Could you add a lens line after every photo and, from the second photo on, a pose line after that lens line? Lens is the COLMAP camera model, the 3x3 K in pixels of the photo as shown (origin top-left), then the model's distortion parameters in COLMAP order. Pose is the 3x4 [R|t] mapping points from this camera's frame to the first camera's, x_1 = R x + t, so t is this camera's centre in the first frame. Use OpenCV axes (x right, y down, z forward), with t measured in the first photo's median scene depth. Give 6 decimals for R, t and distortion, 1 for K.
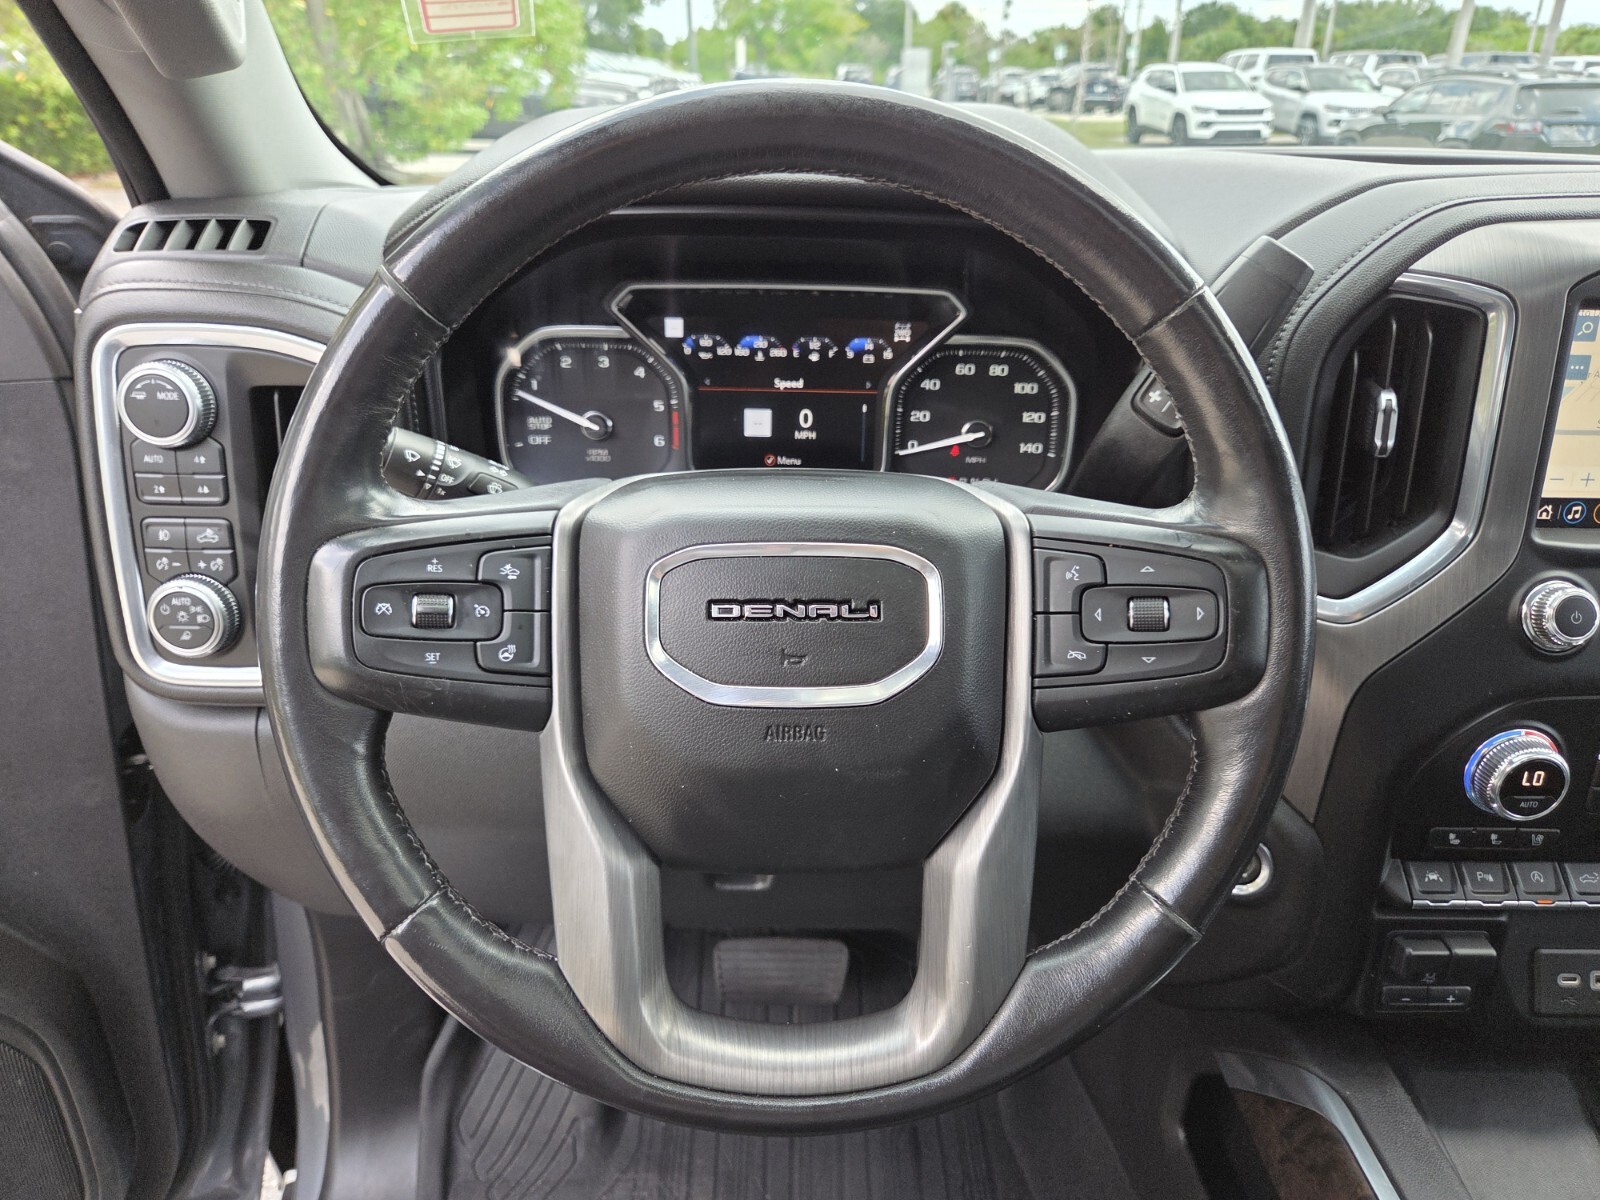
lens RADIAL K [[1099.9, 0, 805.3], [0, 1099.9, 605.9], [0, 0, 1]] dist [0.043870, -0.042643]
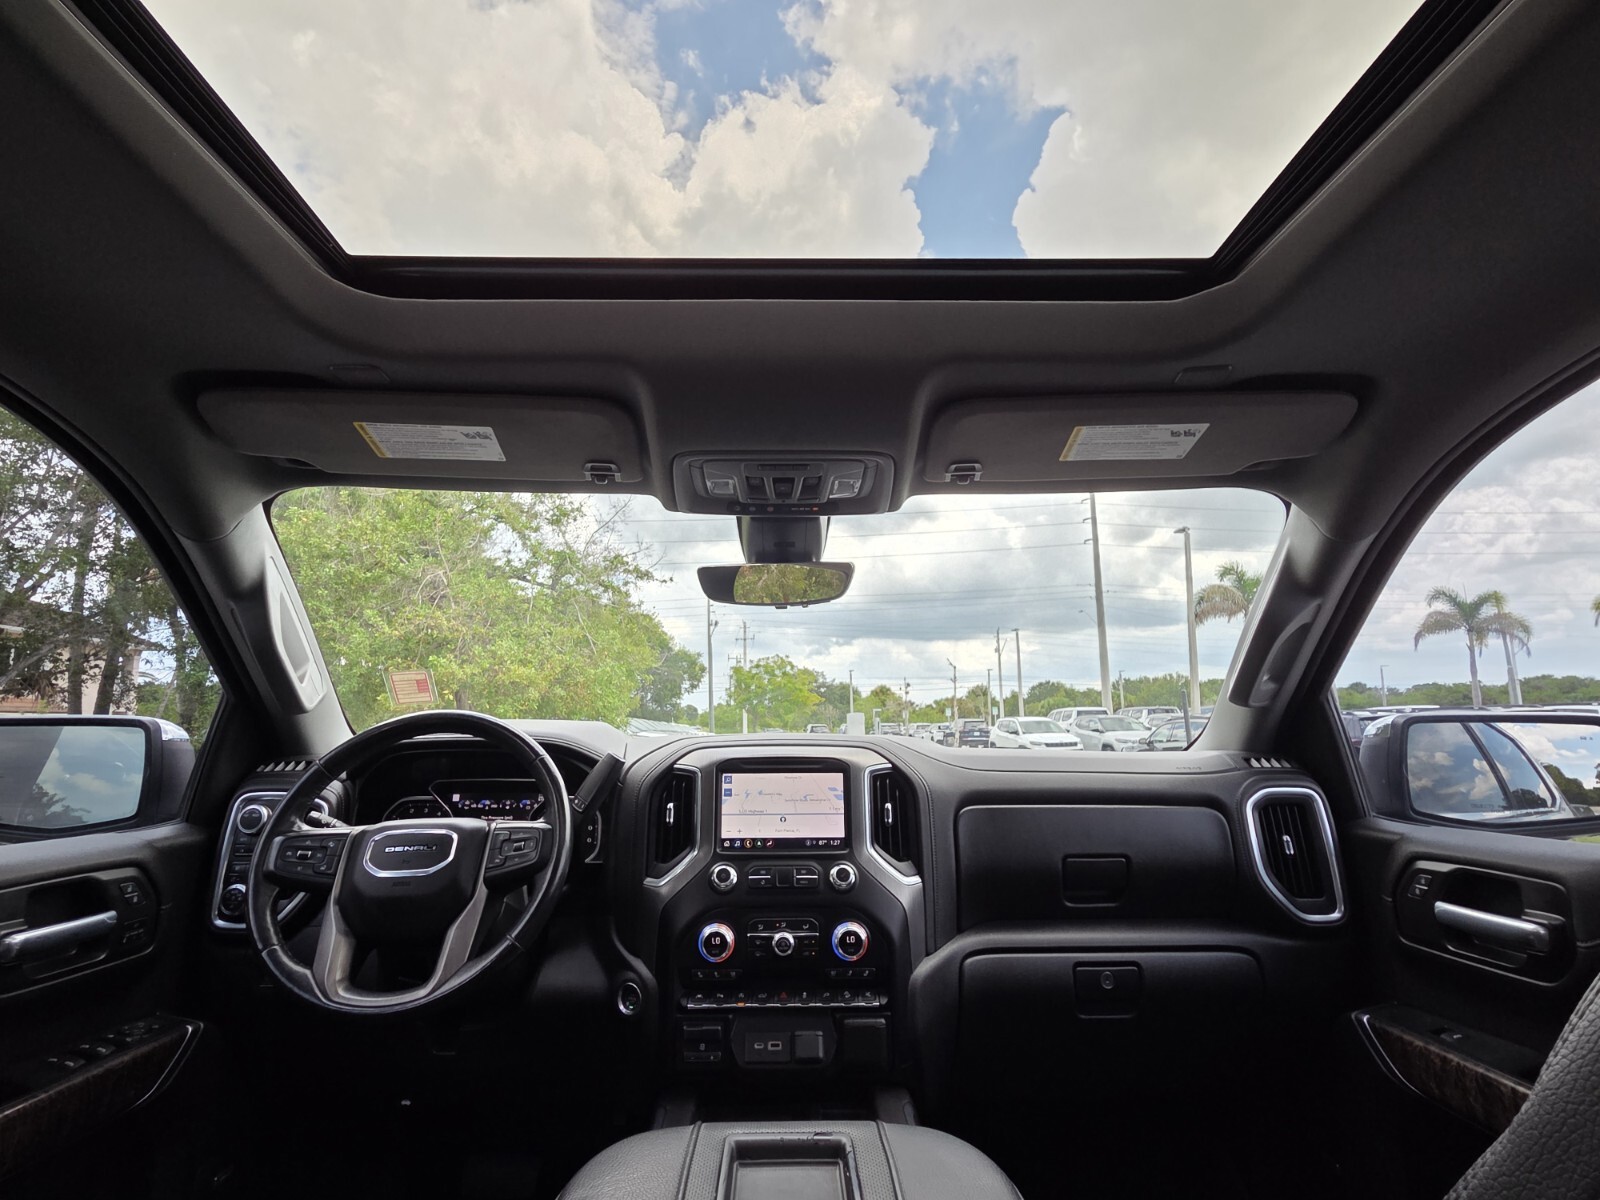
lens RADIAL K [[813.2, 0, 792.2], [0, 813.2, 603.1], [0, 0, 1]] dist [-0.001836, 0.011702]
pose [[0.999677, -0.025385, -0.000731, 0.817834], [0.020510, 0.823975, -0.566255, 0.568727], [0.014976, 0.566058, 0.824230, -1.021768]]
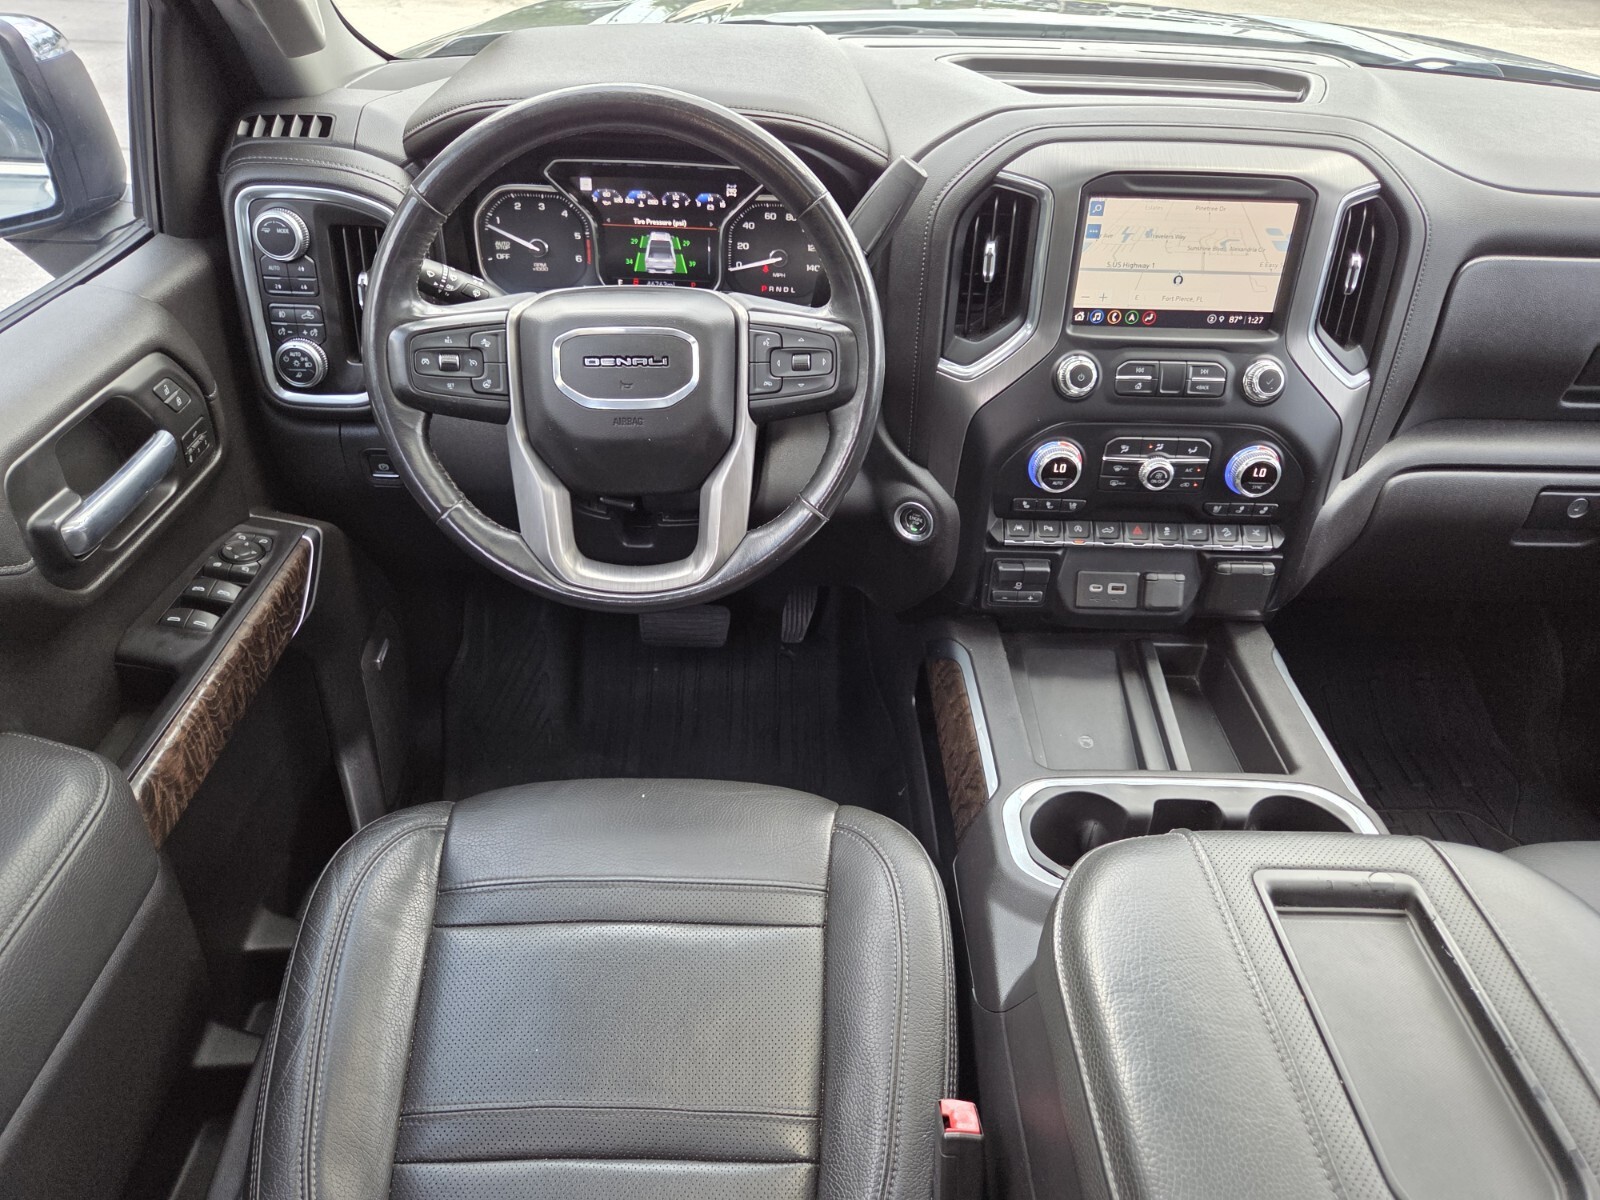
lens RADIAL K [[1093.6, 0, 801.1], [0, 1093.6, 592.7], [0, 0, 1]] dist [0.060227, -0.046604]
pose [[0.999843, 0.014879, 0.009600, 0.208198], [-0.016371, 0.983354, 0.180963, 0.035881], [-0.006747, -0.181092, 0.983443, -0.752222]]
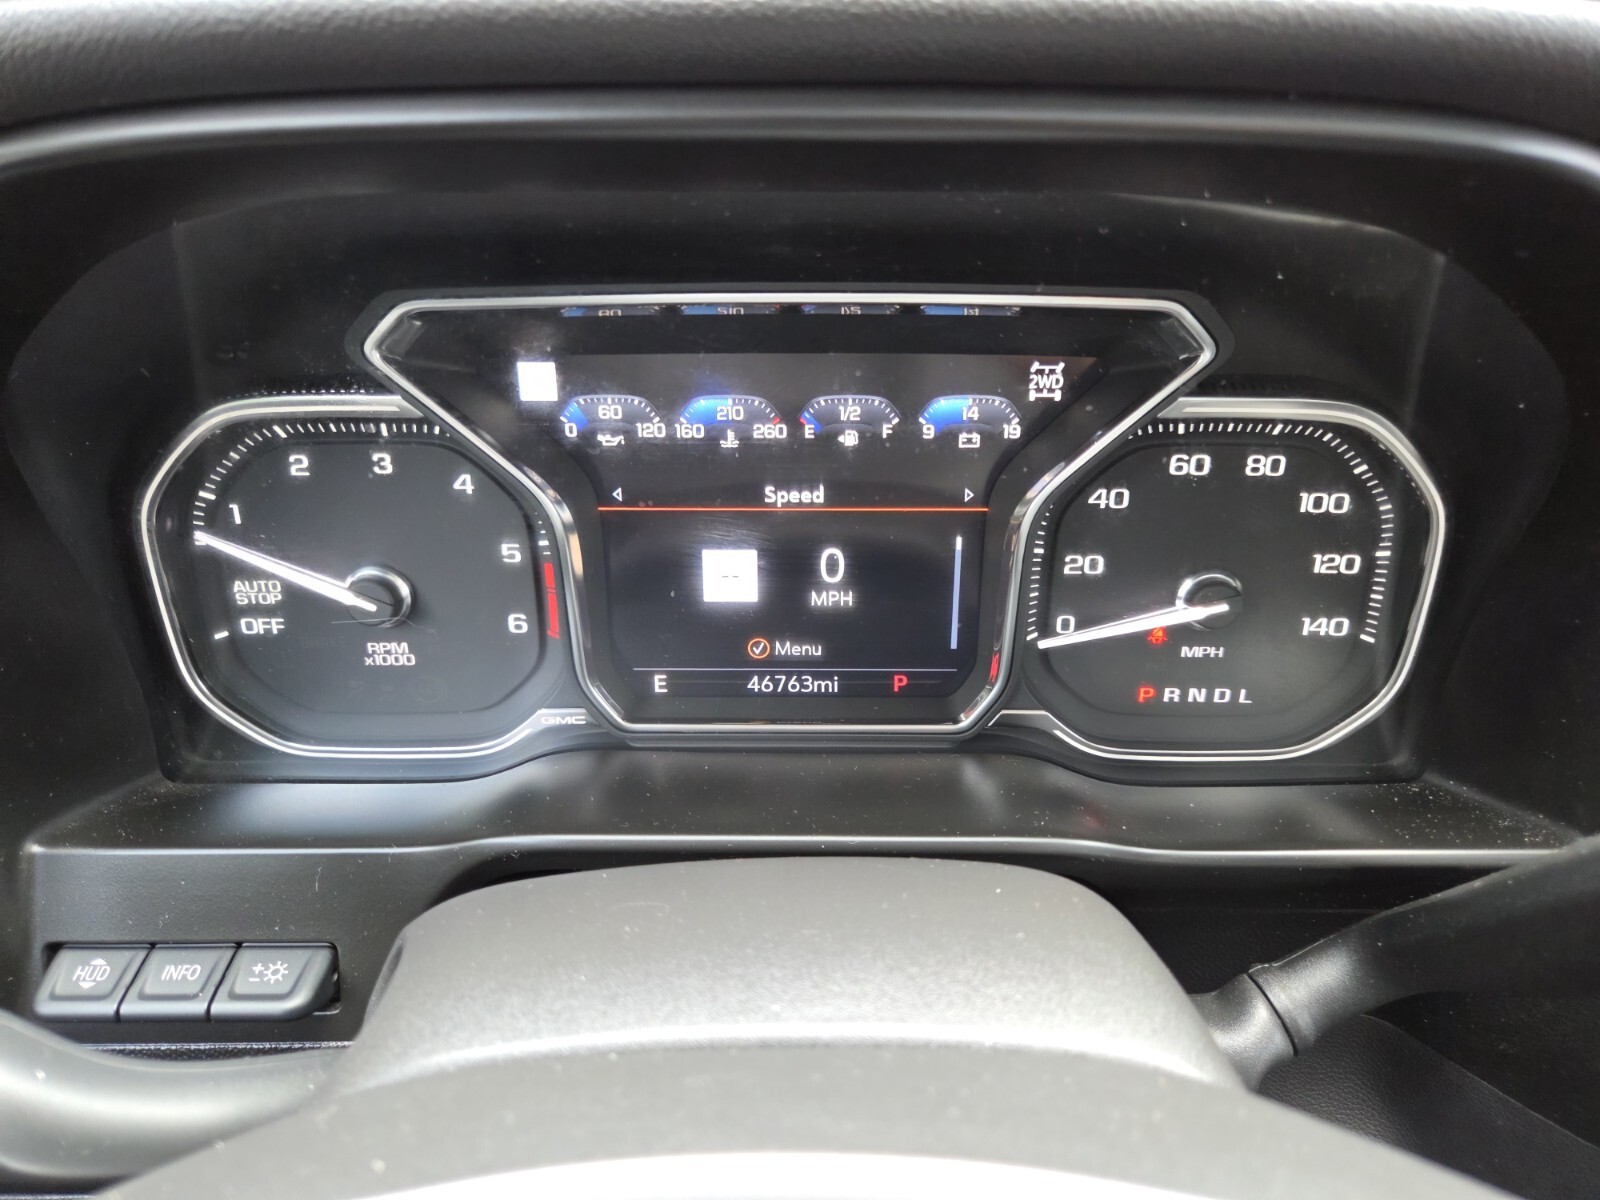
lens RADIAL K [[1074.0, 0, 808.8], [0, 1074.0, 590.4], [0, 0, 1]] dist [0.027207, -0.004830]
pose [[0.999343, -0.009636, -0.034950, 0.007264], [0.012044, 0.997520, 0.069349, -0.224196], [0.034195, -0.069724, 0.996980, 0.639064]]
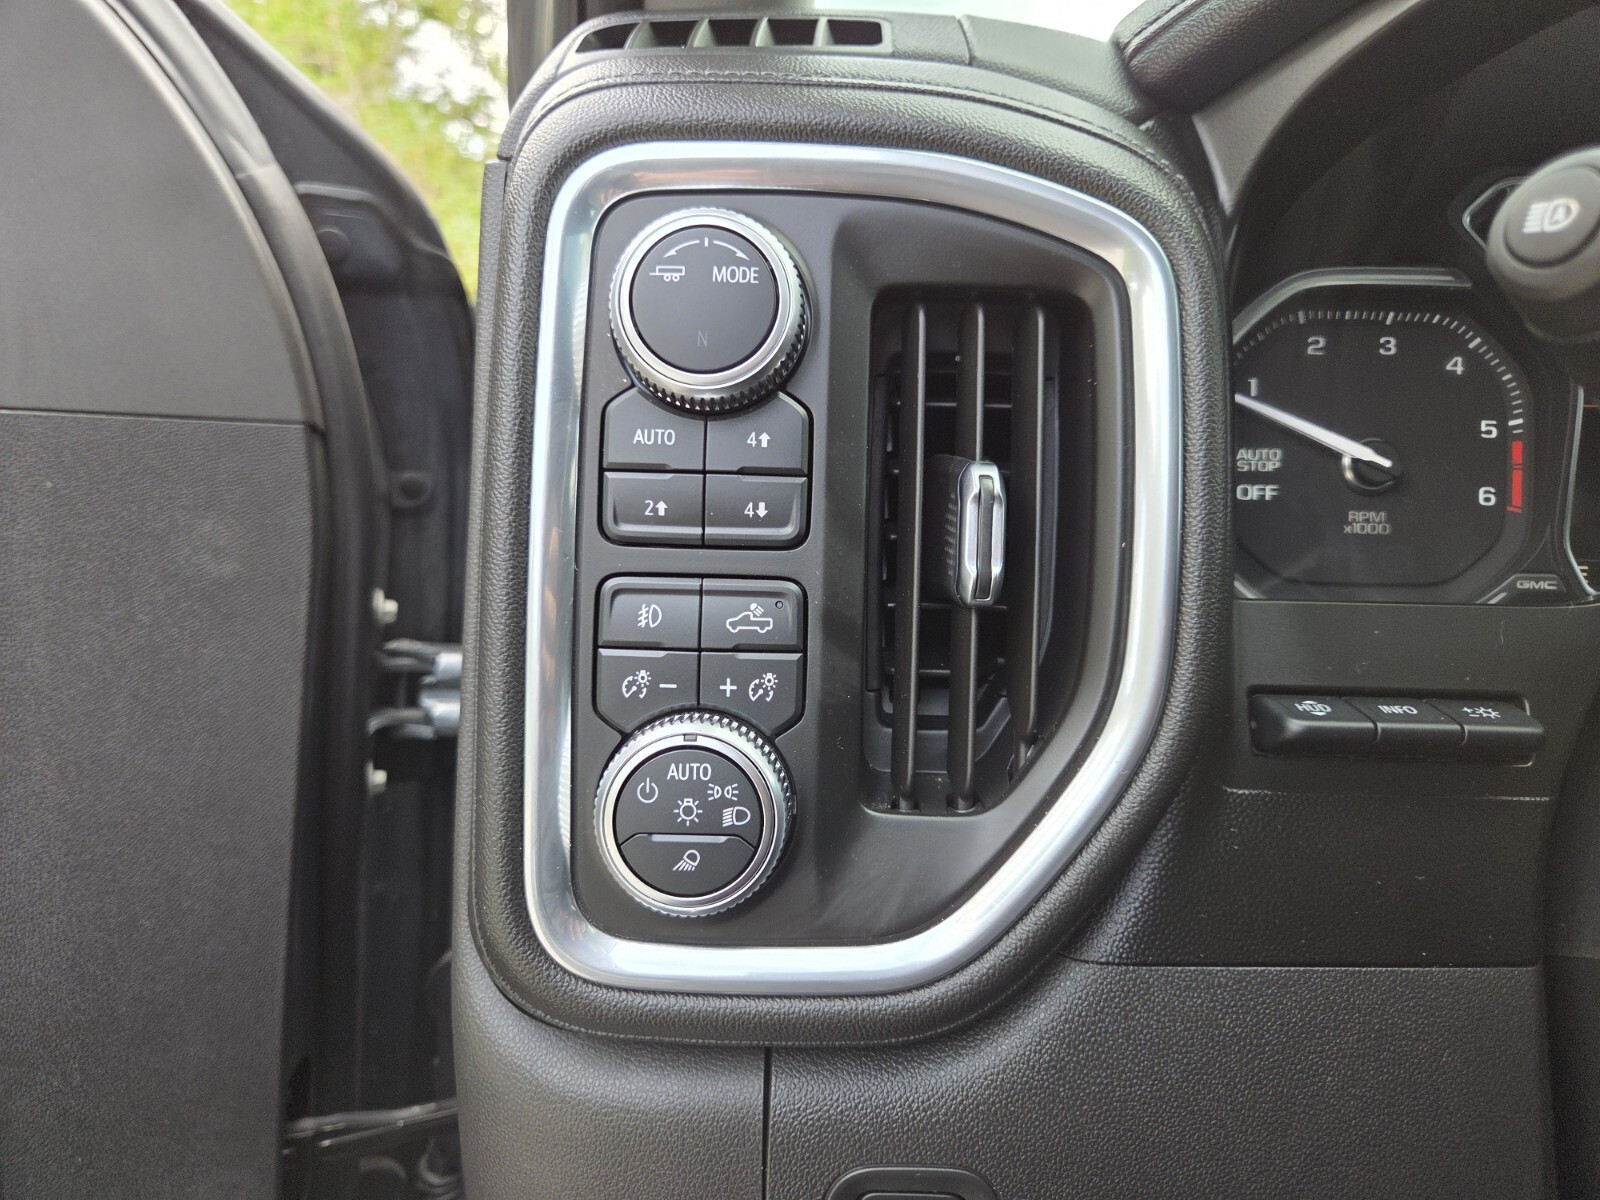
lens RADIAL K [[1121.6, 0, 809.8], [0, 1121.6, 589.4], [0, 0, 1]] dist [0.052623, -0.074921]
pose [[0.999883, 0.005805, -0.014161, -0.507940], [-0.009396, 0.963222, -0.268543, 0.041429], [0.012082, 0.268645, 0.963164, 0.580978]]
